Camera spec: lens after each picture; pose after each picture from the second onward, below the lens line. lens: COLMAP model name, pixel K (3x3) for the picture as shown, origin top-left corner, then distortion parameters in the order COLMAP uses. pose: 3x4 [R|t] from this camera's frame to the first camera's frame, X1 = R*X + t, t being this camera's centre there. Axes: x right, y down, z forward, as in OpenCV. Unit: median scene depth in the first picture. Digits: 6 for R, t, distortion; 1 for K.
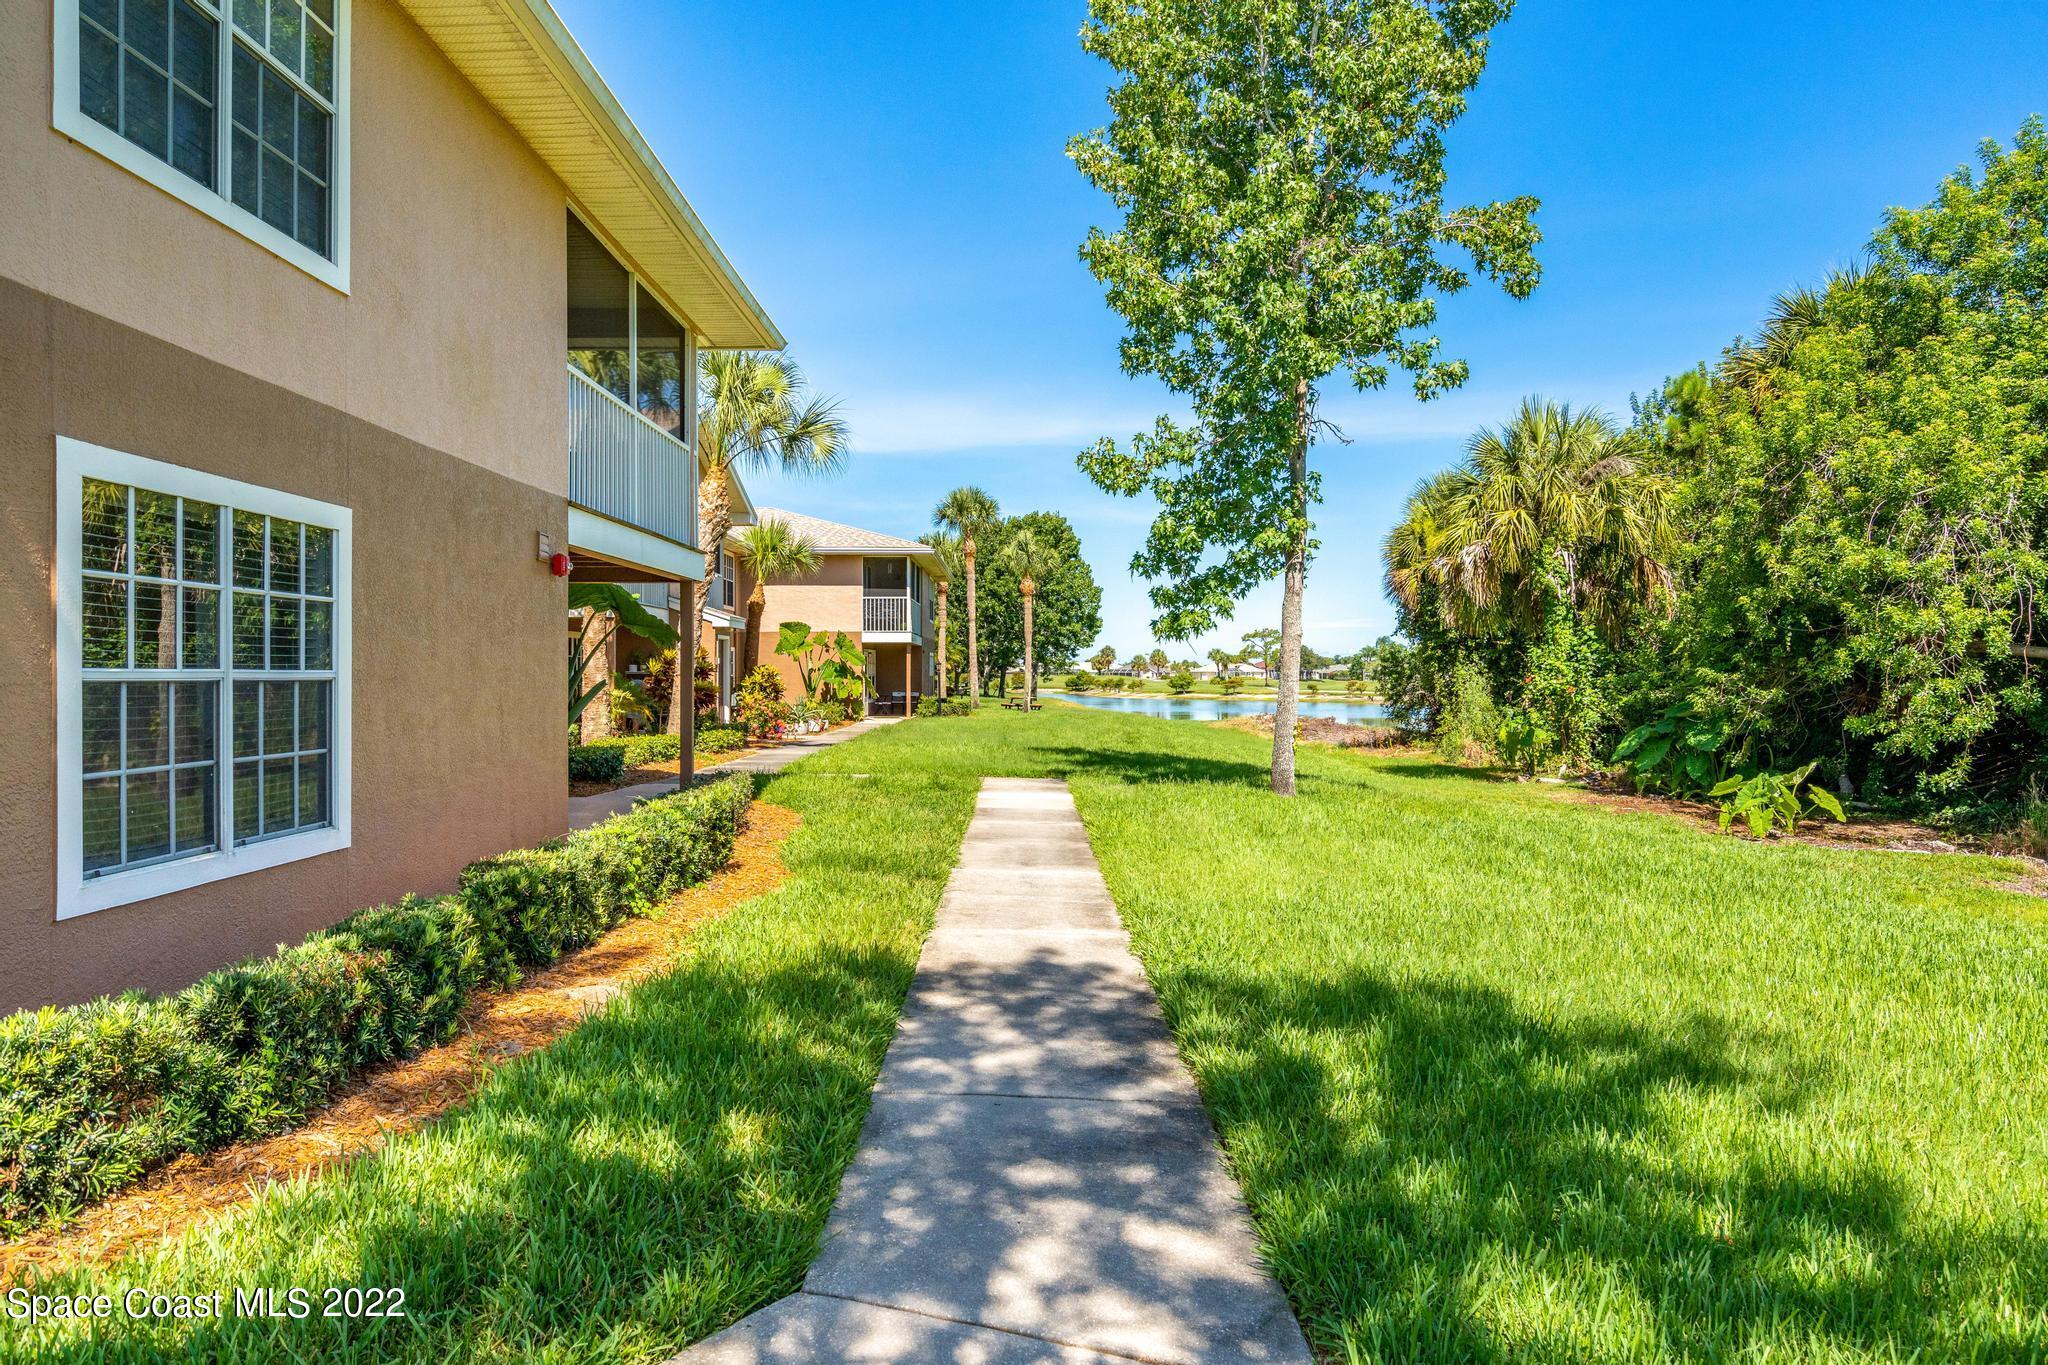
lens RADIAL K [[1268.1, 0, 1016.3], [0, 1268.1, 688.3], [0, 0, 1]] dist [-0.003550, -0.006487]
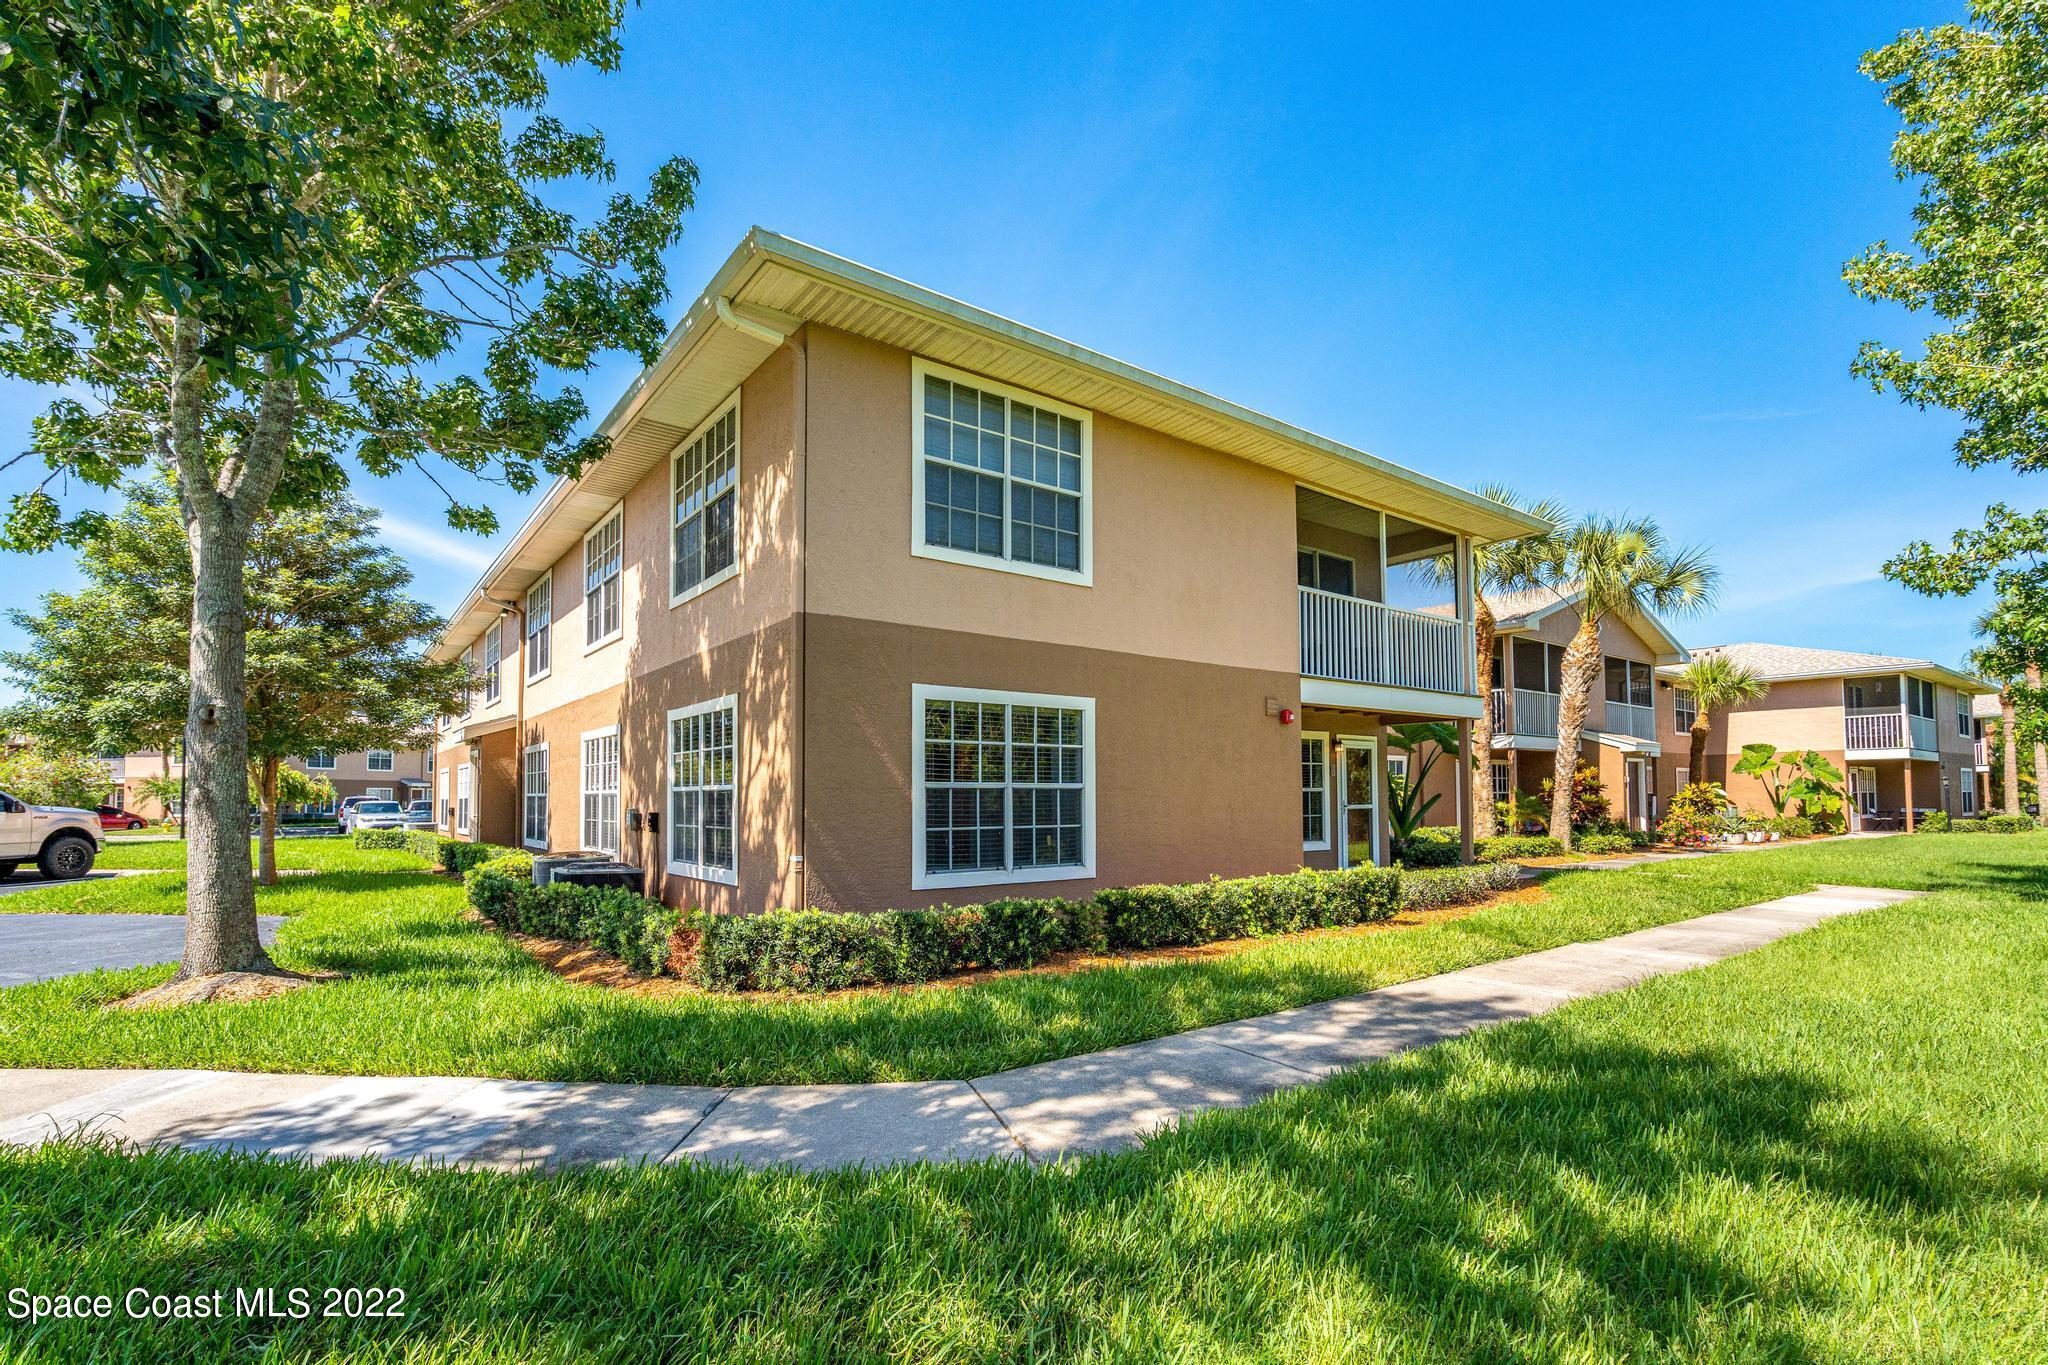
lens RADIAL K [[928.7, 0, 1038.8], [0, 928.7, 764.0], [0, 0, 1]] dist [-0.013933, 0.001238]
pose [[0.622519, -0.036168, -0.781769, 0.521959], [-0.000192, 0.998924, -0.046367, 0.021357], [0.782605, 0.029014, 0.621842, 0.075430]]
